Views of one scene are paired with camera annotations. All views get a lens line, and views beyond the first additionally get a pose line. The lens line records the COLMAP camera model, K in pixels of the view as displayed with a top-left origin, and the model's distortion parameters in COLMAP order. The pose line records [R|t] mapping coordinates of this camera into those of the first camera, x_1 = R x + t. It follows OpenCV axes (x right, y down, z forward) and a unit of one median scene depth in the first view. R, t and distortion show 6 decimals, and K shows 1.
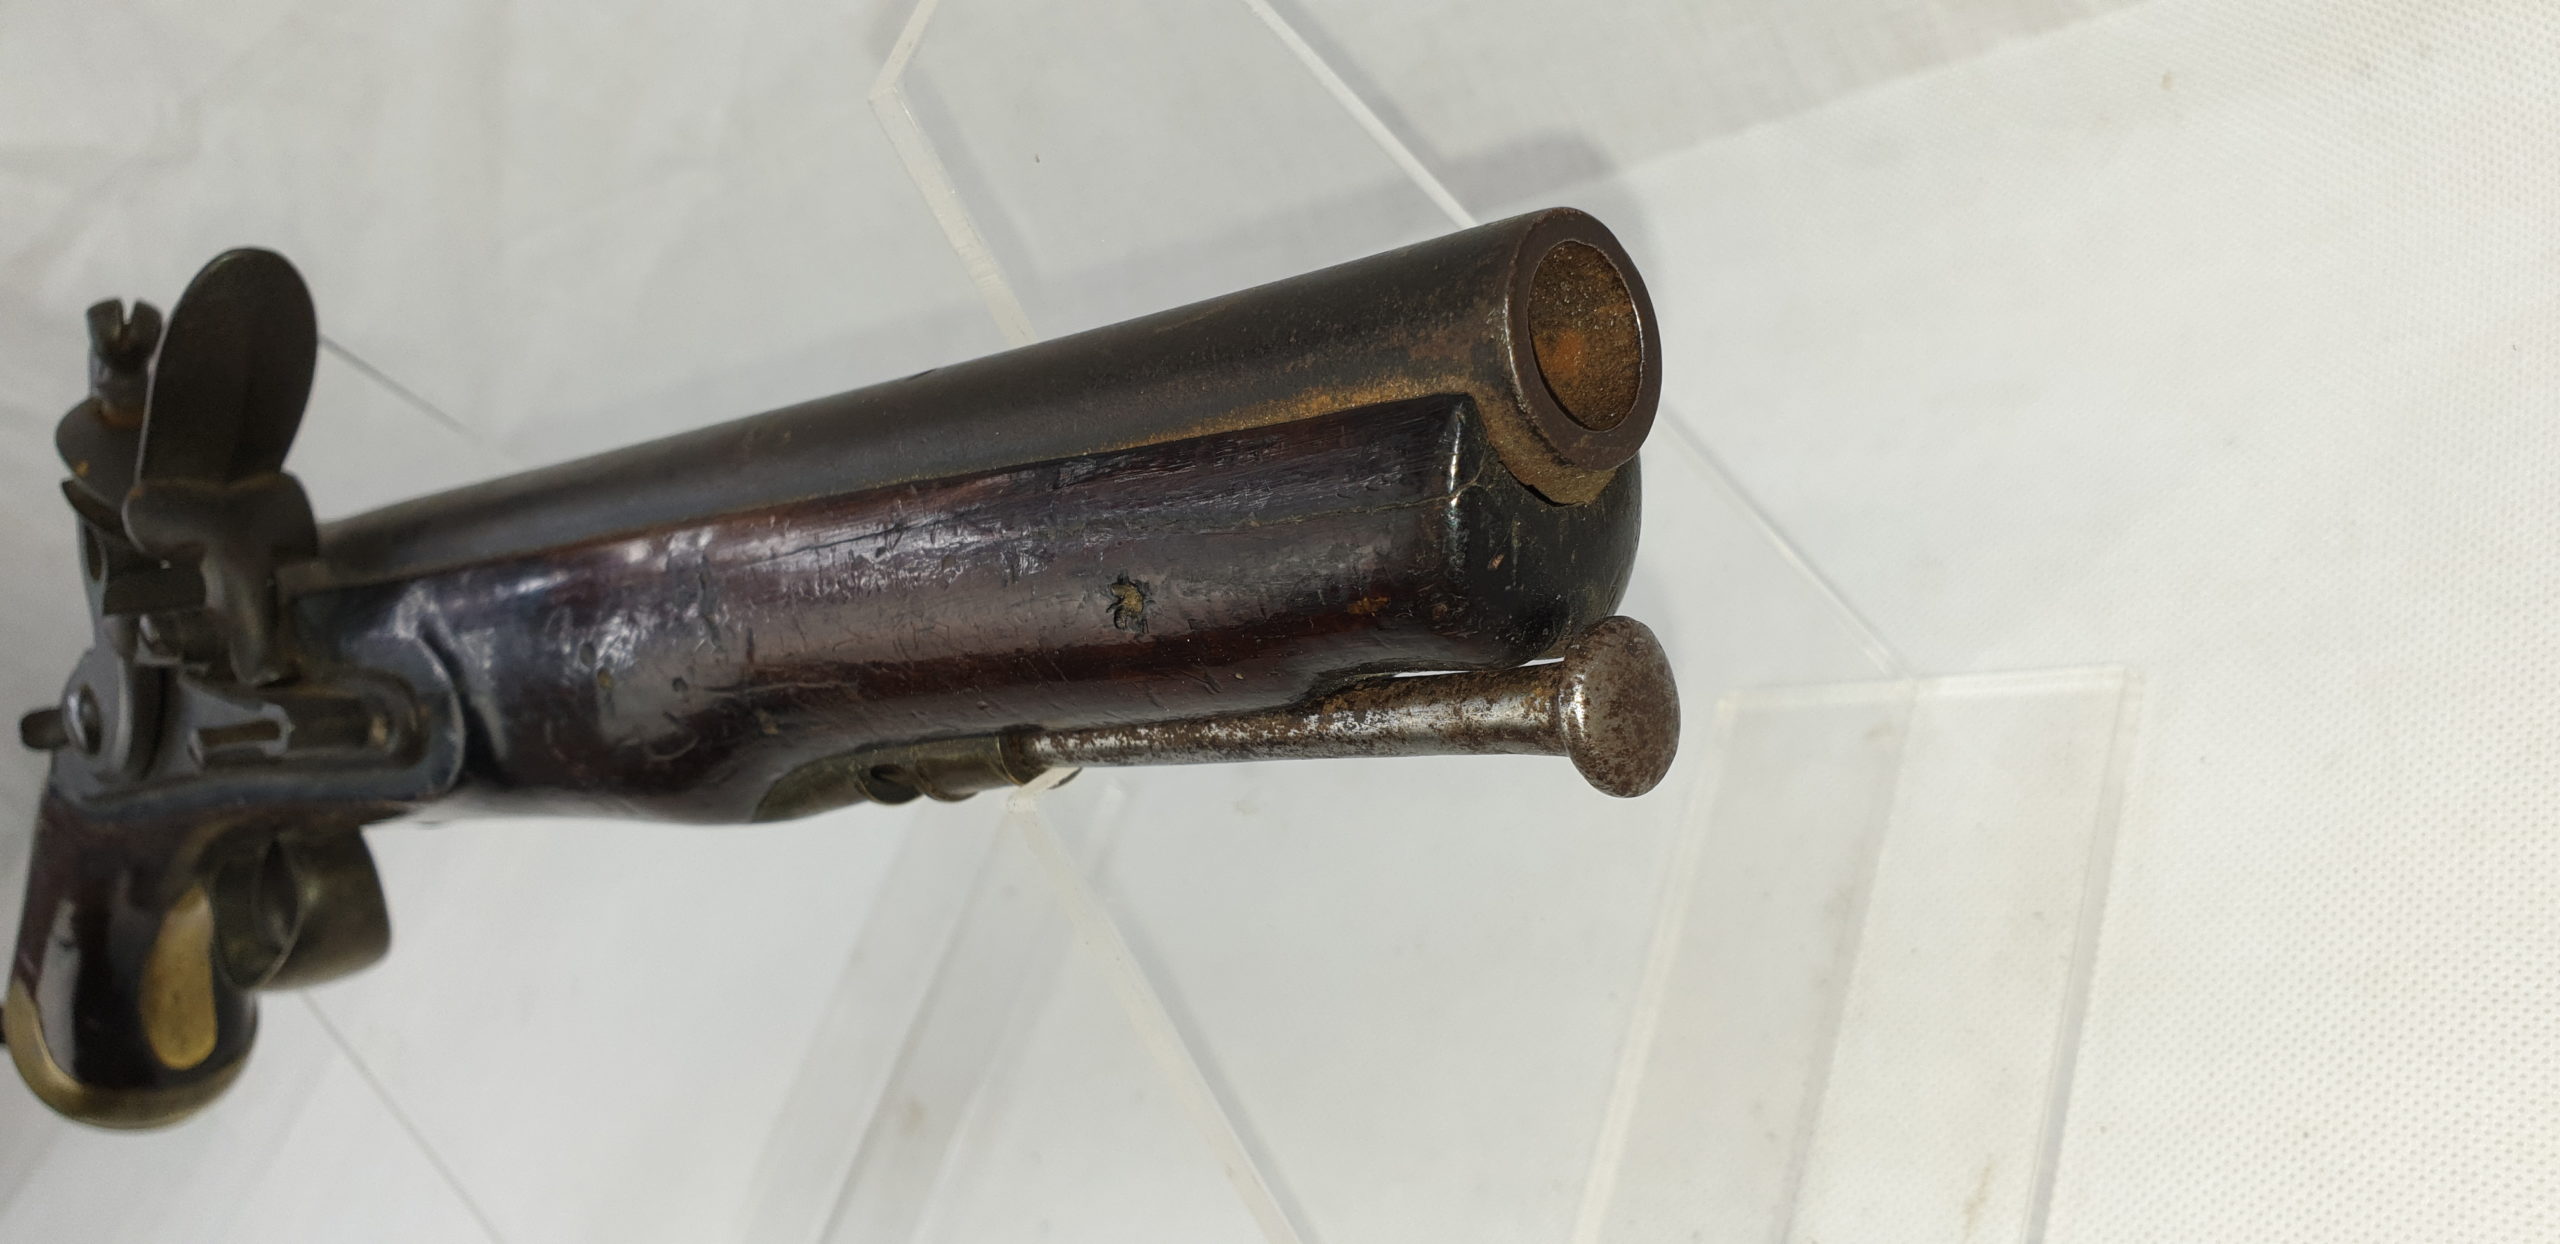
lens RADIAL K [[1944.5, 0, 1218.6], [0, 1944.5, 633.4], [0, 0, 1]] dist [0.048036, -0.122235]
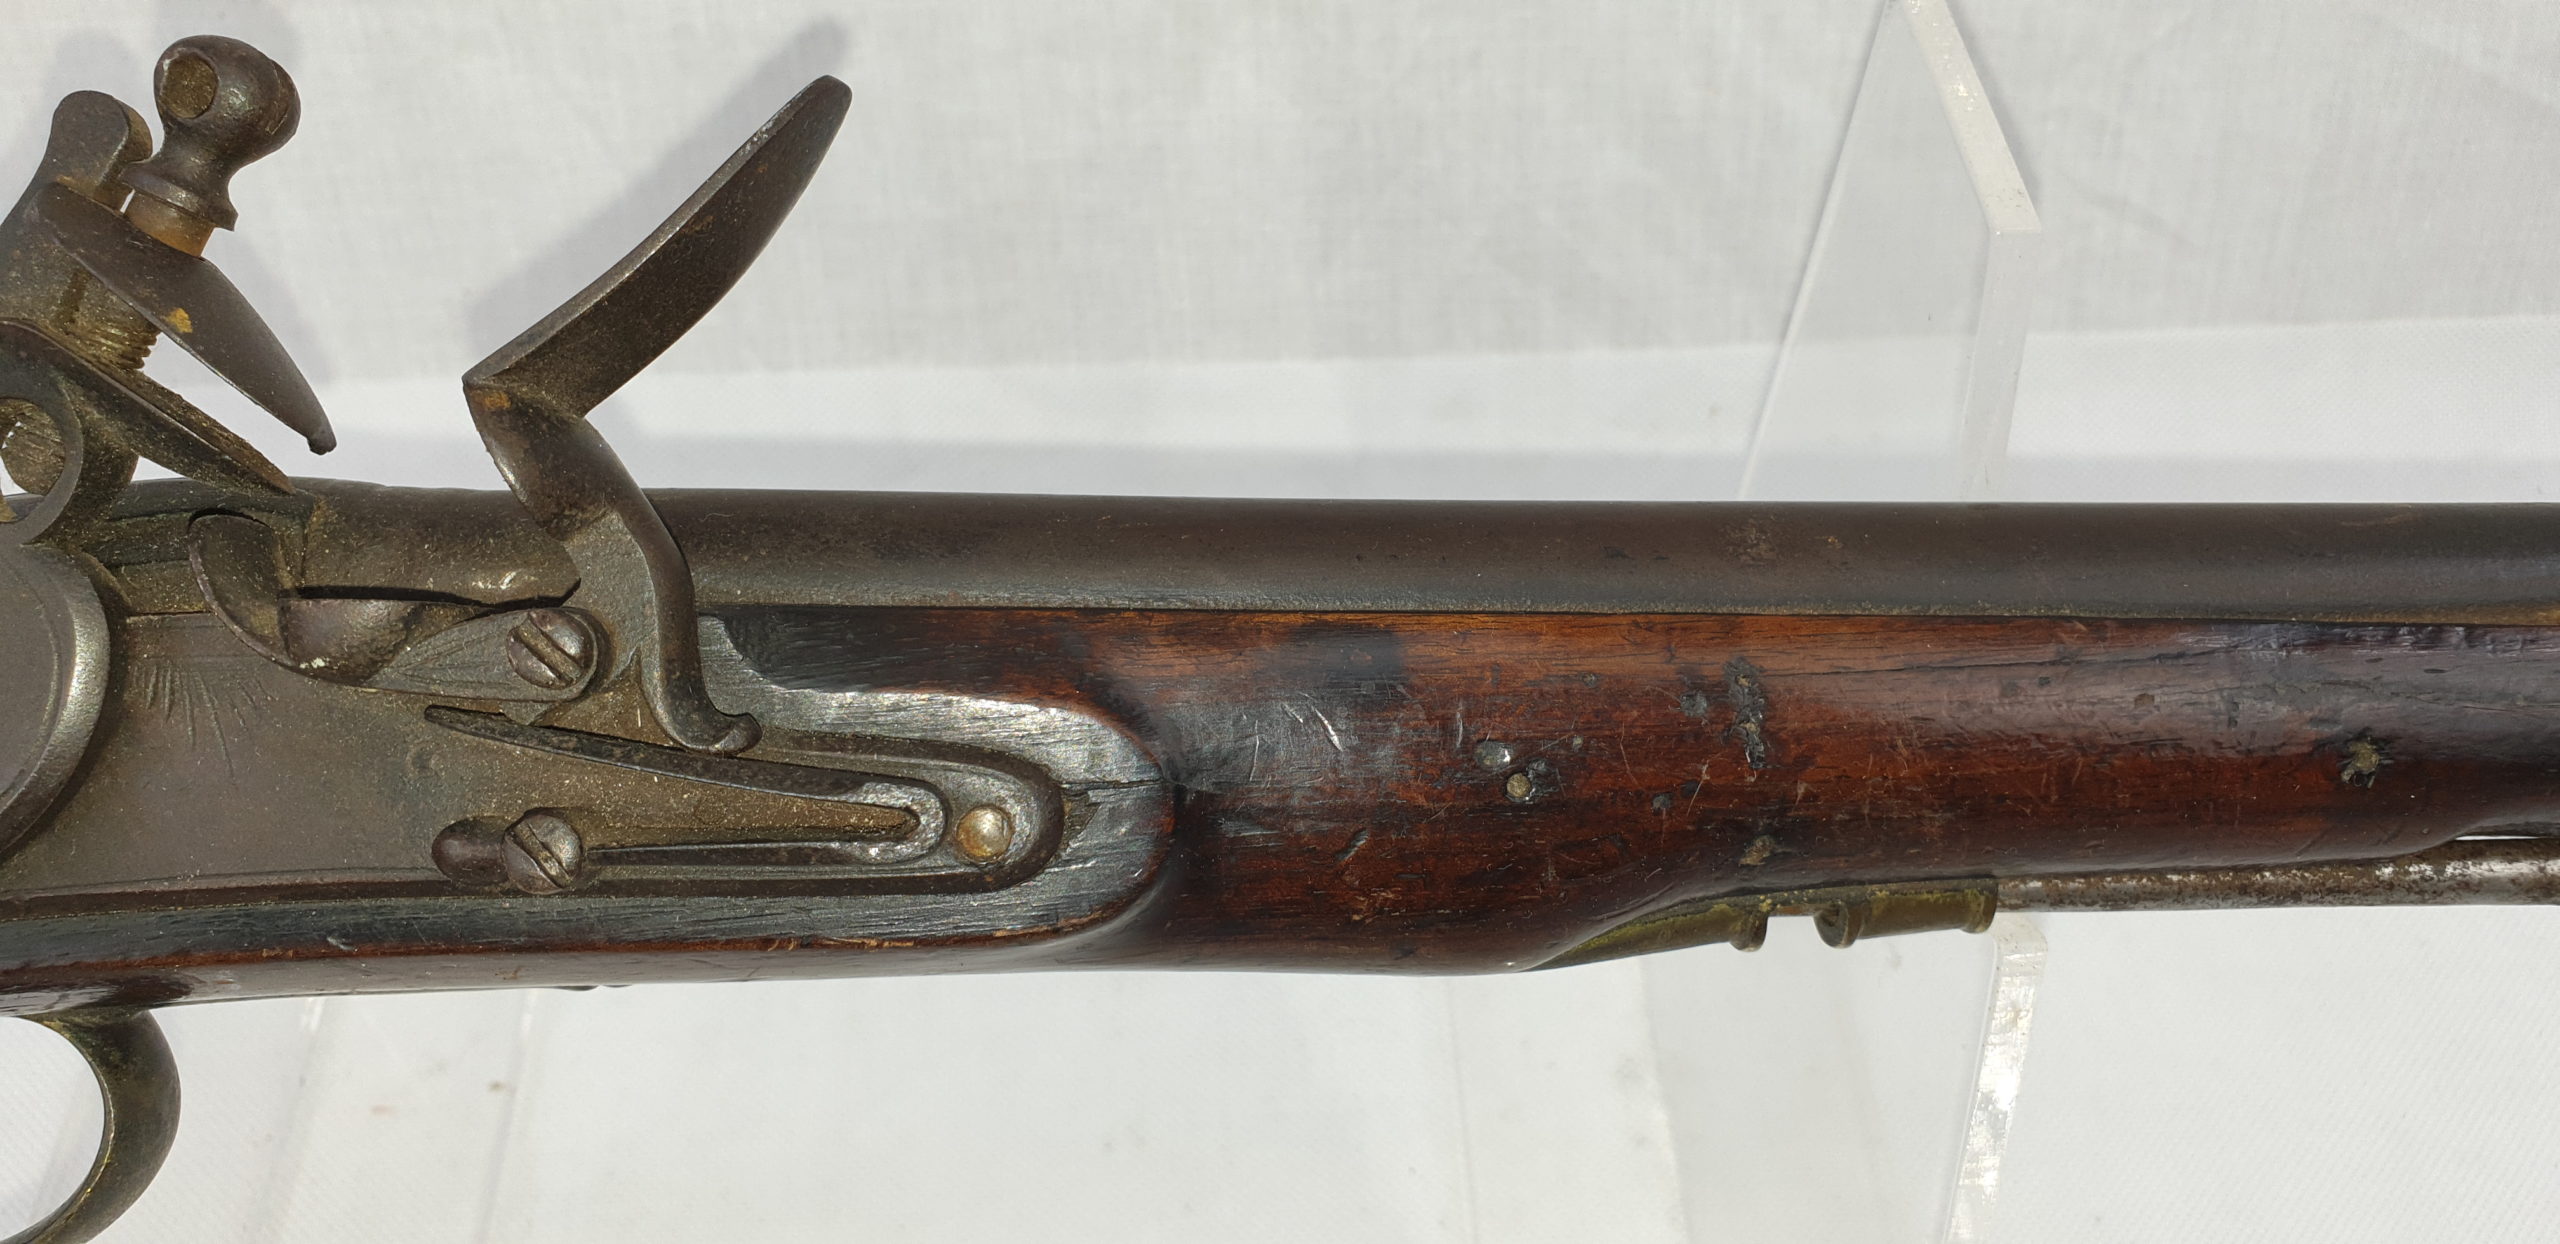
lens RADIAL K [[1906.3, 0, 1309.2], [0, 1906.3, 594.4], [0, 0, 1]] dist [0.049492, -0.054827]
pose [[0.673468, 0.151285, 0.723570, -1.251601], [-0.058304, 0.986656, -0.152024, 0.093500], [-0.736913, 0.060197, 0.673302, 0.685321]]
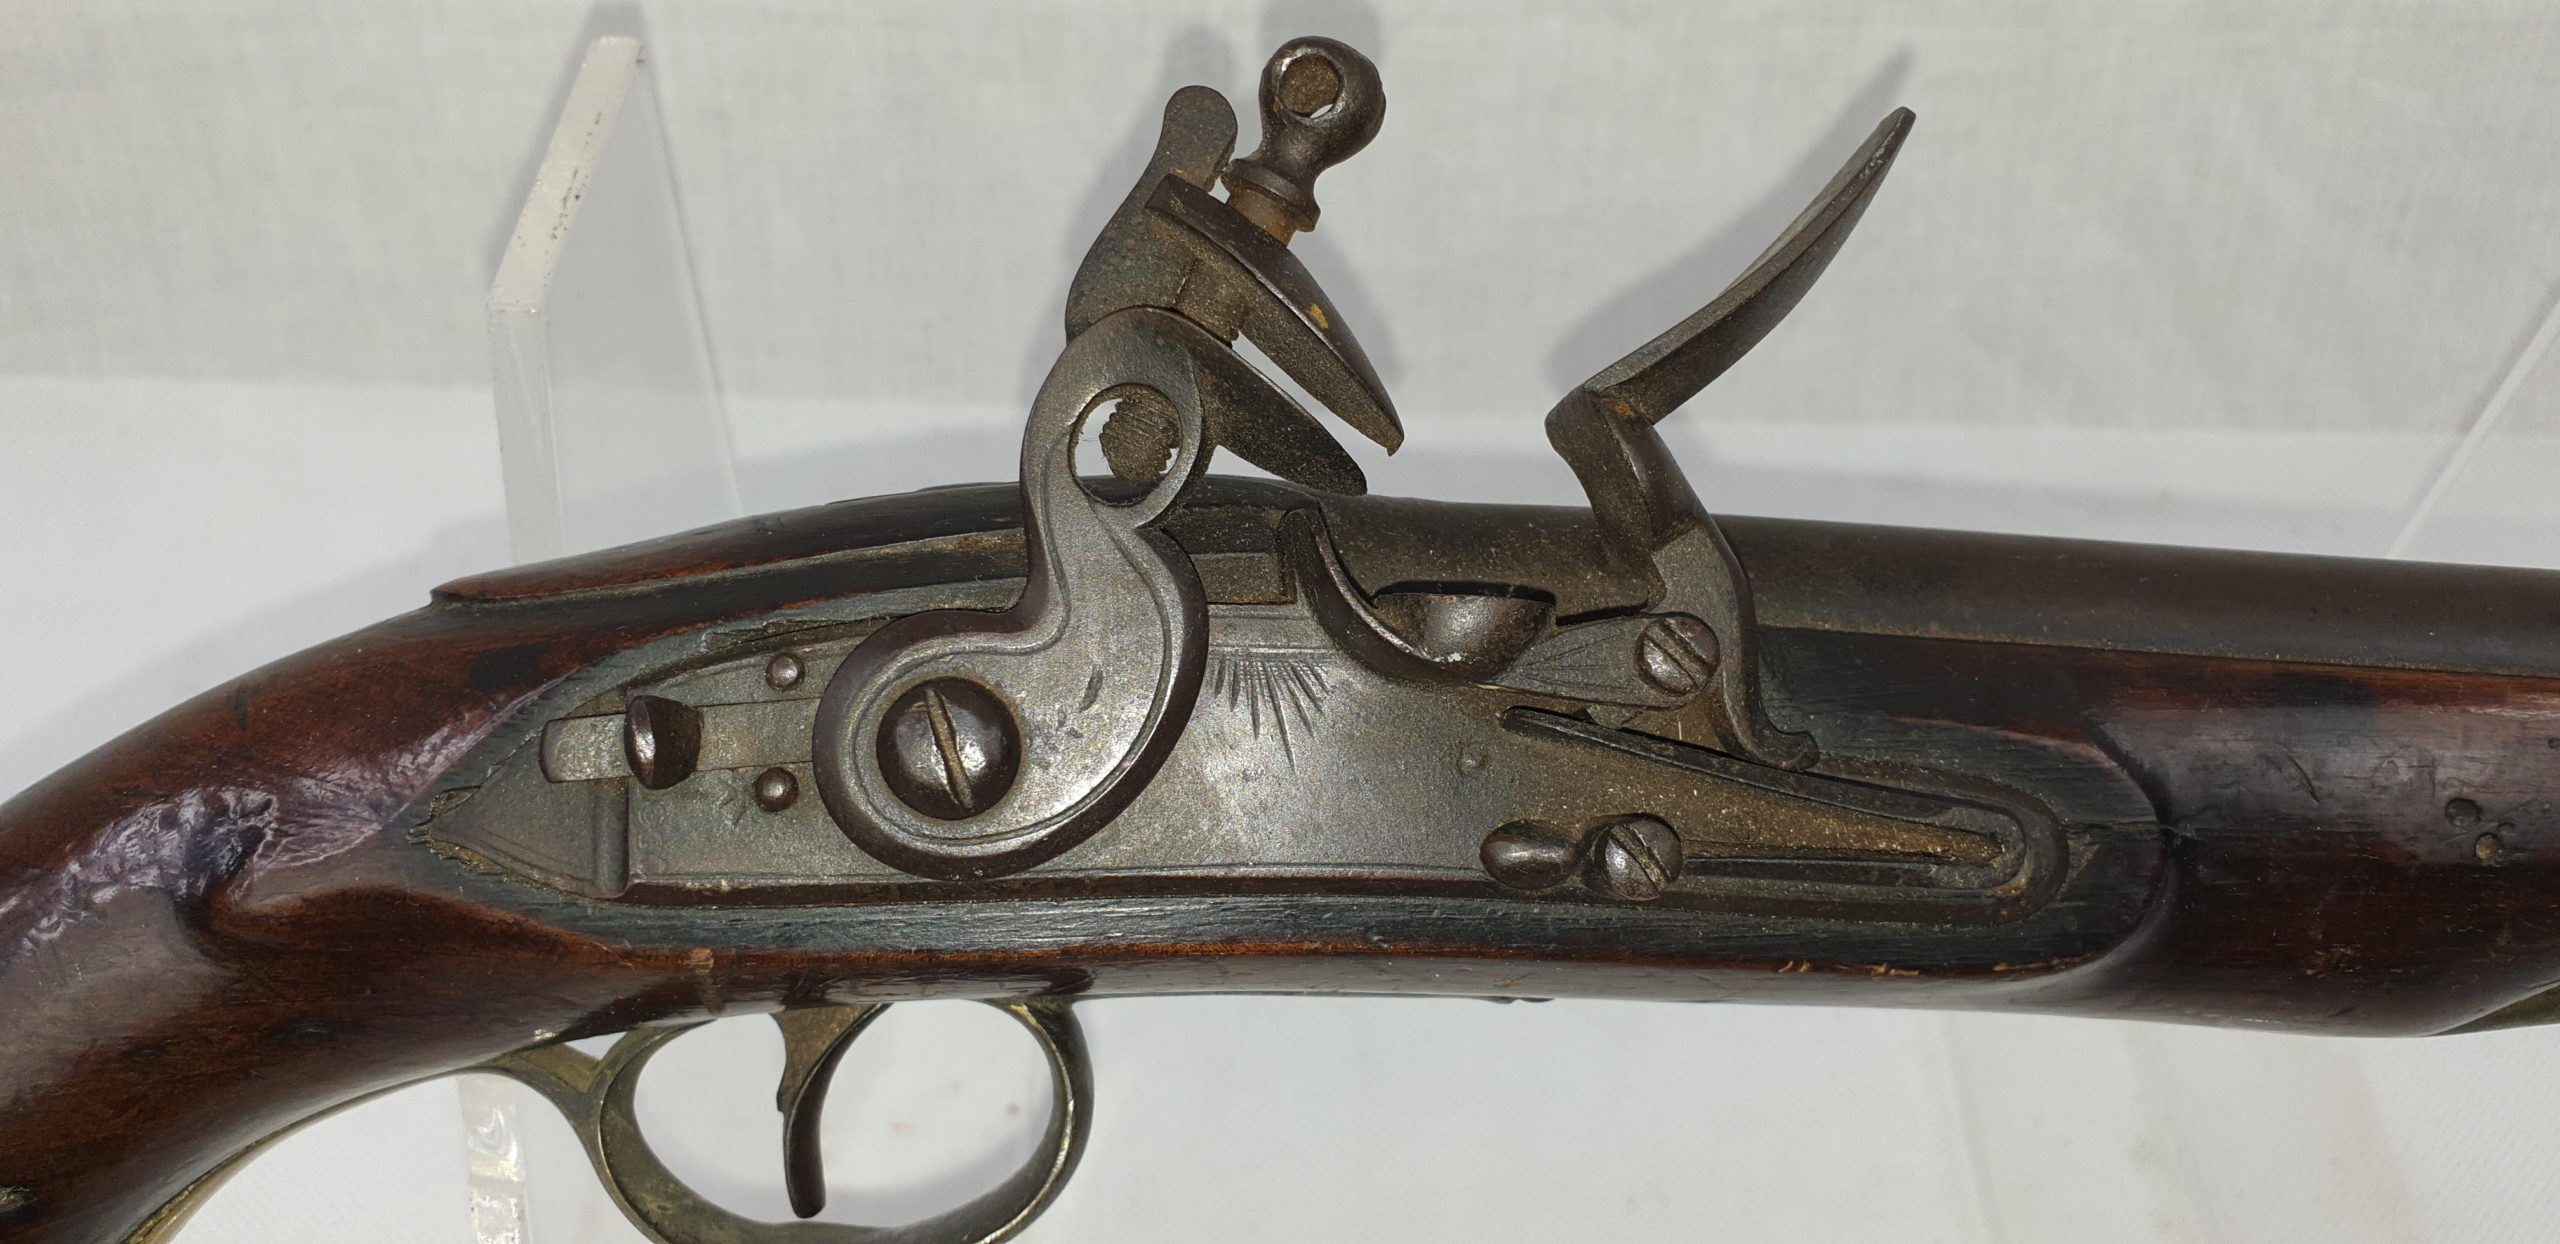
lens RADIAL K [[1915.5, 0, 1294.0], [0, 1915.5, 611.5], [0, 0, 1]] dist [-0.011139, -0.008407]
pose [[0.684791, 0.206364, 0.698910, -1.583774], [-0.111538, 0.977447, -0.179321, 0.162120], [-0.720153, 0.044842, 0.692365, 1.048844]]
